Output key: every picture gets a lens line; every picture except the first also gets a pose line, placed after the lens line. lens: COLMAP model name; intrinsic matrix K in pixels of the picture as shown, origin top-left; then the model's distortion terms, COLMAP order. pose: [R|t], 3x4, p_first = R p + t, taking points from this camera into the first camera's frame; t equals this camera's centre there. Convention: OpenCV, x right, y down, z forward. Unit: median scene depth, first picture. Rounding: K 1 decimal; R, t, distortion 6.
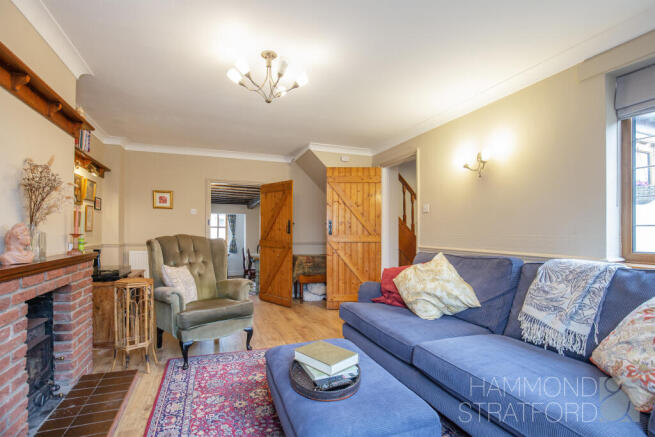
lens RADIAL K [[309.9, 0, 320.5], [0, 309.9, 232.1], [0, 0, 1]] dist [-0.005443, 0.000038]
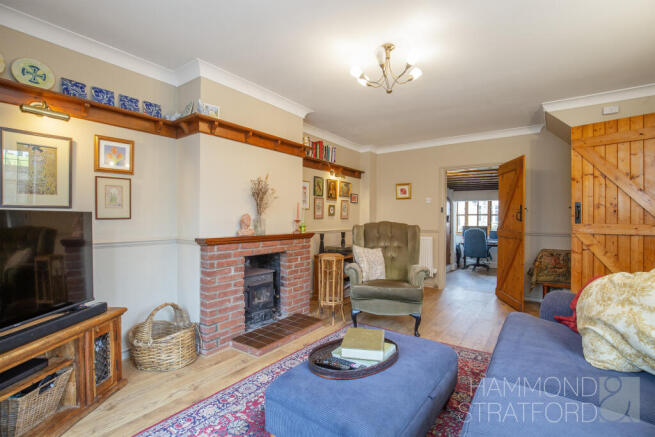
lens RADIAL K [[309.9, 0, 326.0], [0, 309.9, 218.7], [0, 0, 1]] dist [-0.005443, 0.000038]
pose [[0.557245, -0.004119, -0.830338, 0.374992], [-0.001822, 0.999979, -0.006183, 0.004884], [0.830346, 0.004959, 0.557226, 0.168534]]
